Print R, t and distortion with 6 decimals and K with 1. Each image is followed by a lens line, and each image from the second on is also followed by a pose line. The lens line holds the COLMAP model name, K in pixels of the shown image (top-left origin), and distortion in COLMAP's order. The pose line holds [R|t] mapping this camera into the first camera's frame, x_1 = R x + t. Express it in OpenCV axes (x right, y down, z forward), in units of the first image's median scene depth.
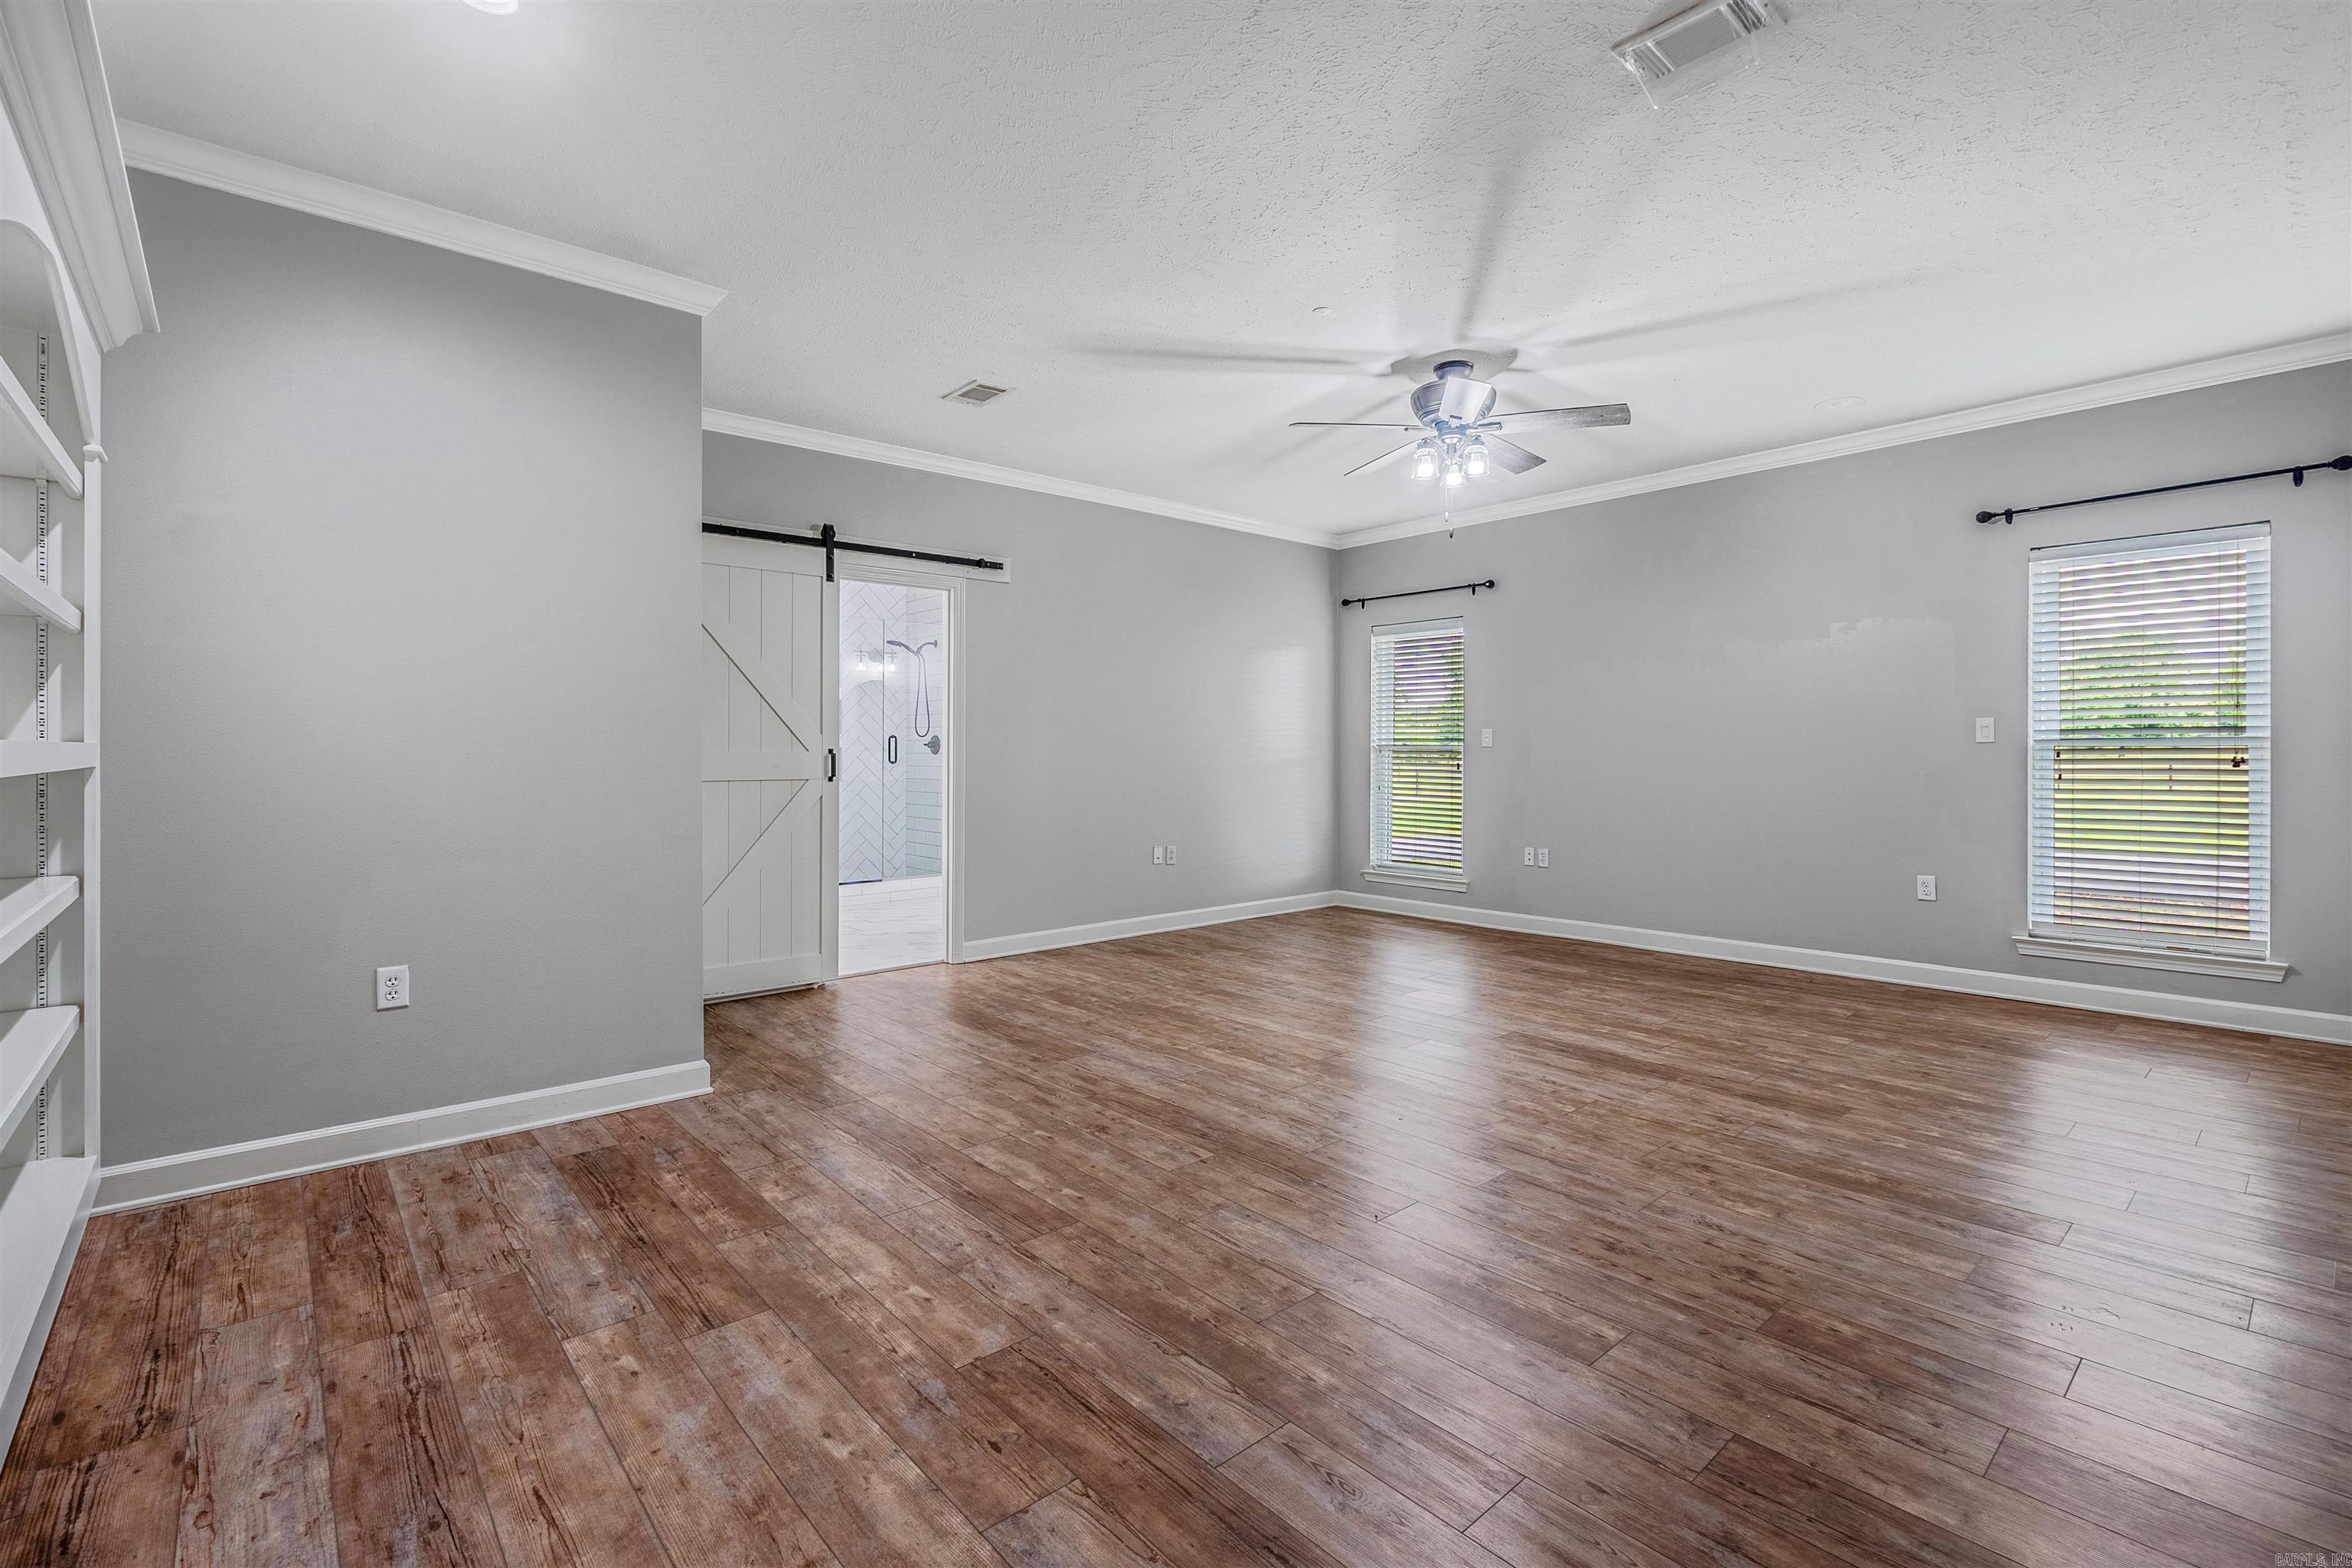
lens RADIAL K [[998.8, 0, 1152.8], [0, 998.8, 739.3], [0, 0, 1]] dist [-0.003271, -0.001035]
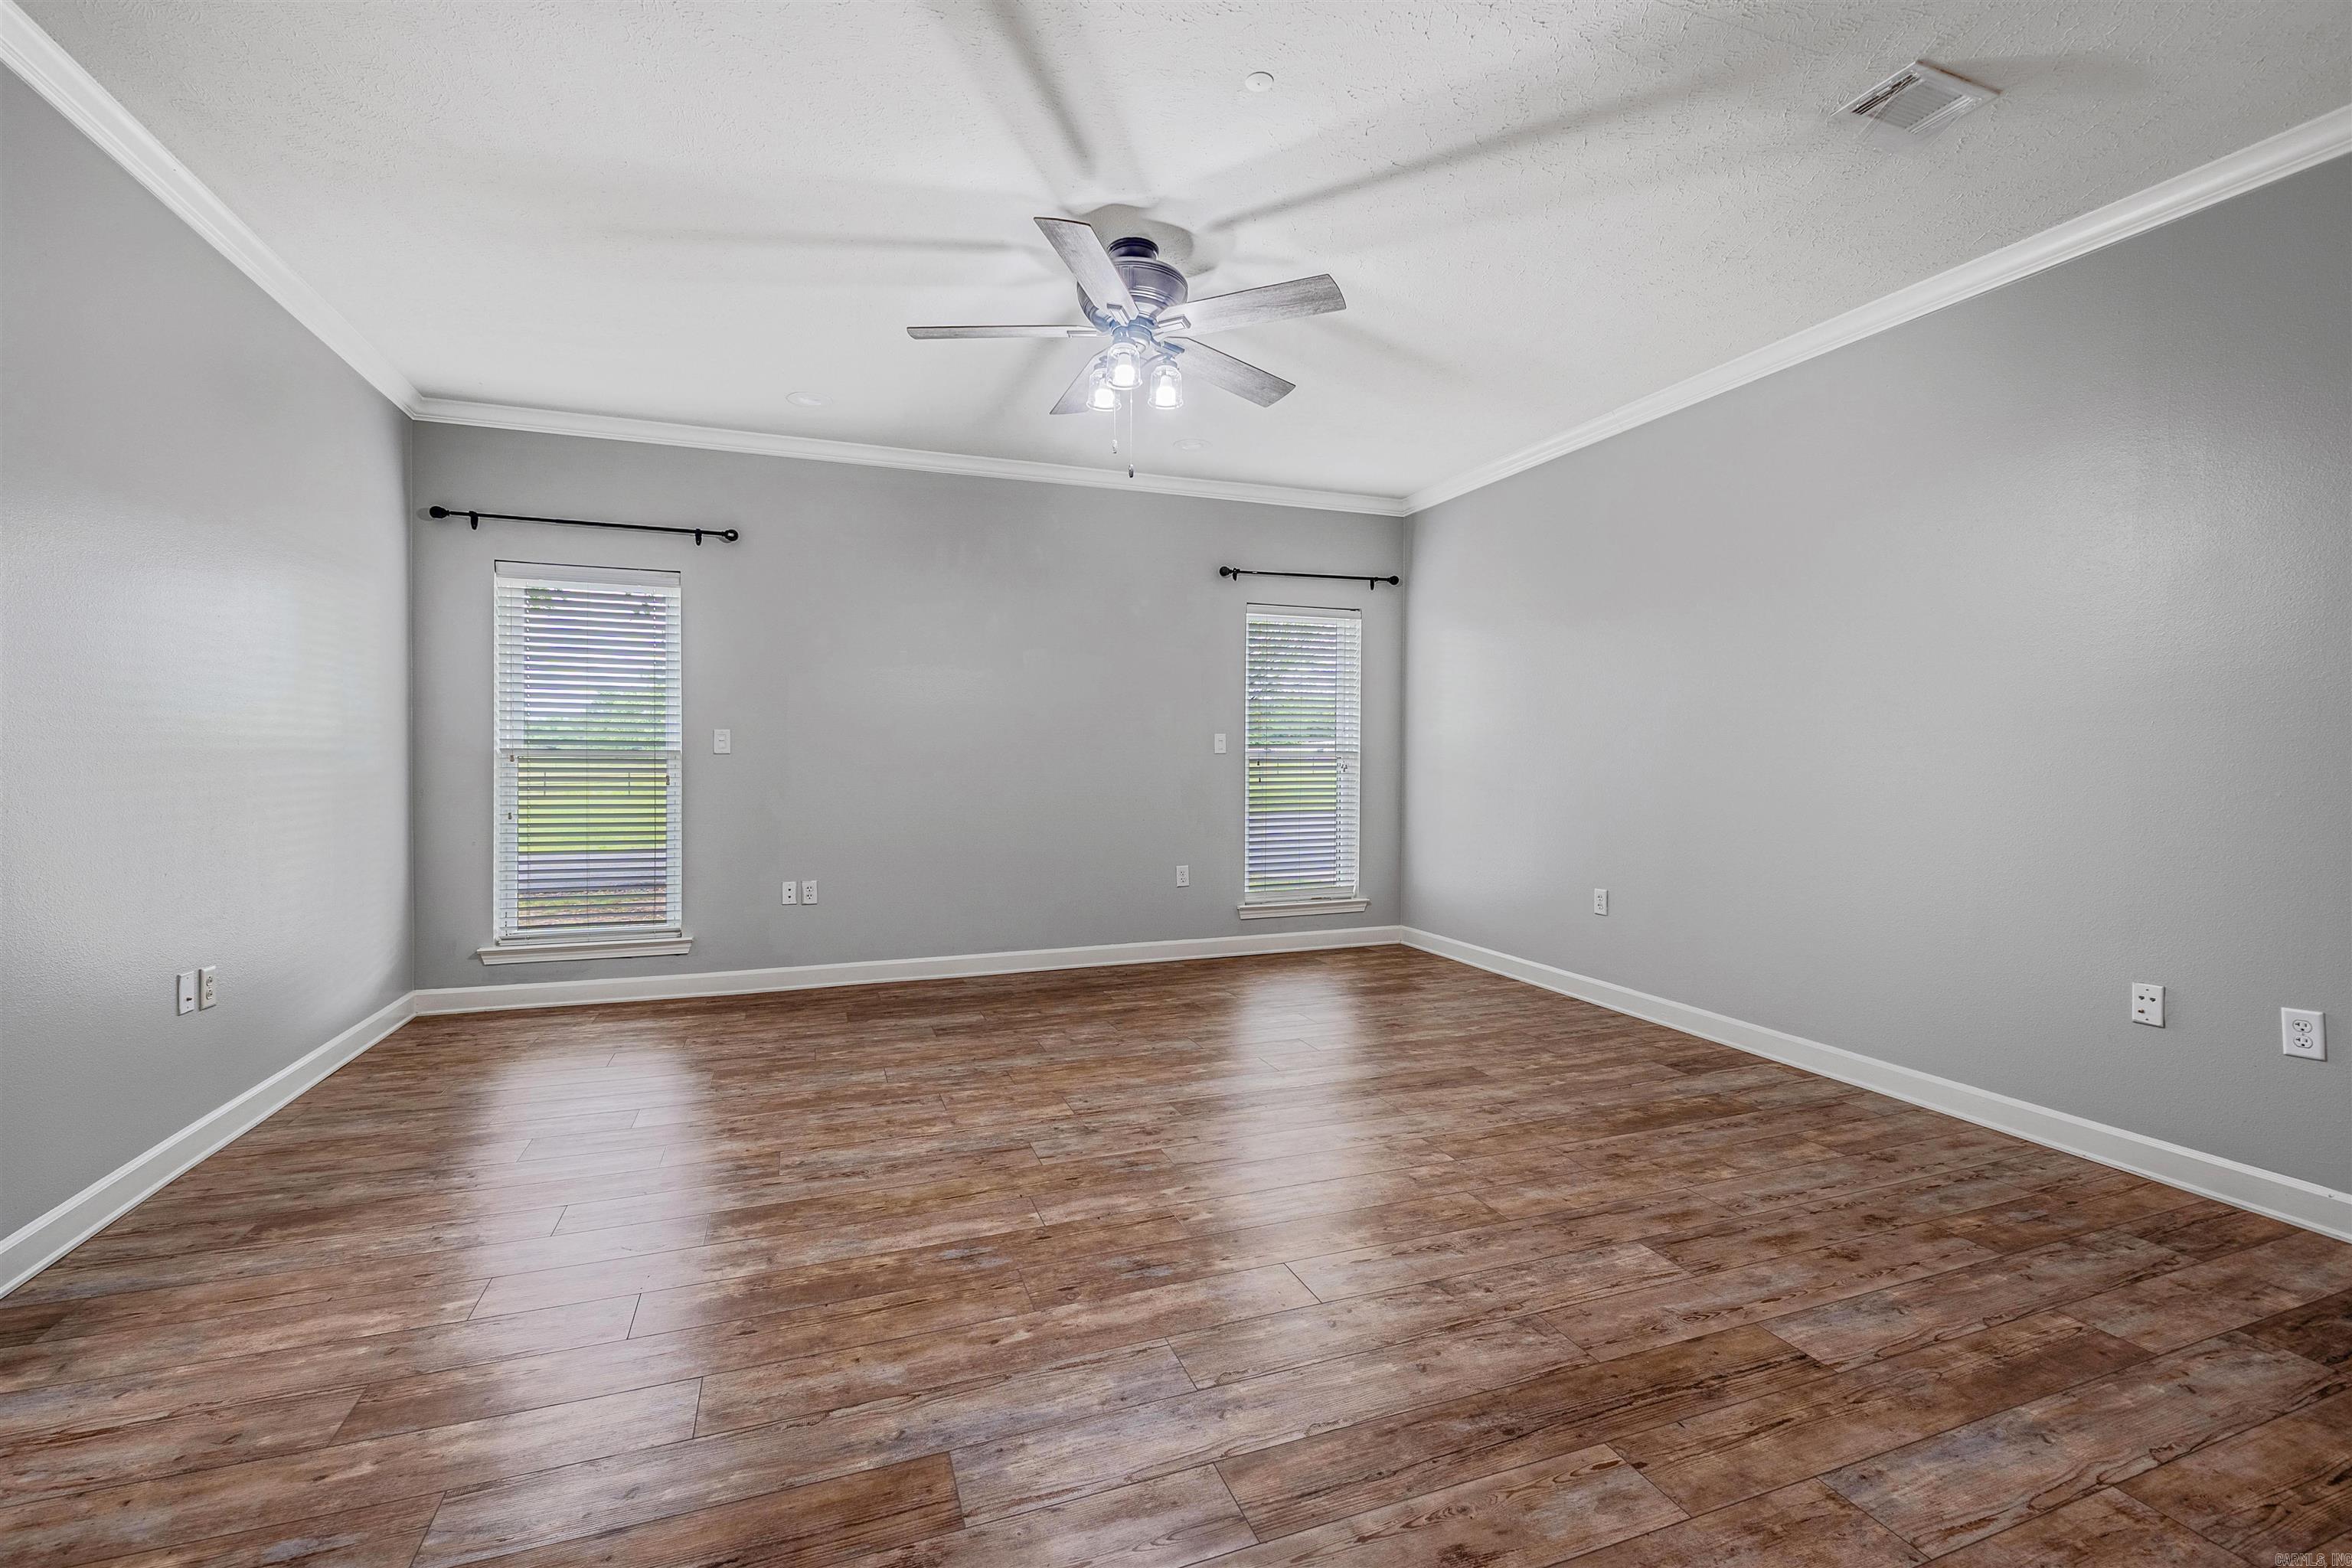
lens RADIAL K [[998.8, 0, 1128.7], [0, 998.8, 766.5], [0, 0, 1]] dist [-0.003271, -0.001035]
pose [[0.362714, -0.004803, 0.931888, -0.497390], [-0.014150, 0.999843, 0.010661, 0.010300], [-0.931793, -0.017053, 0.362589, 0.892090]]
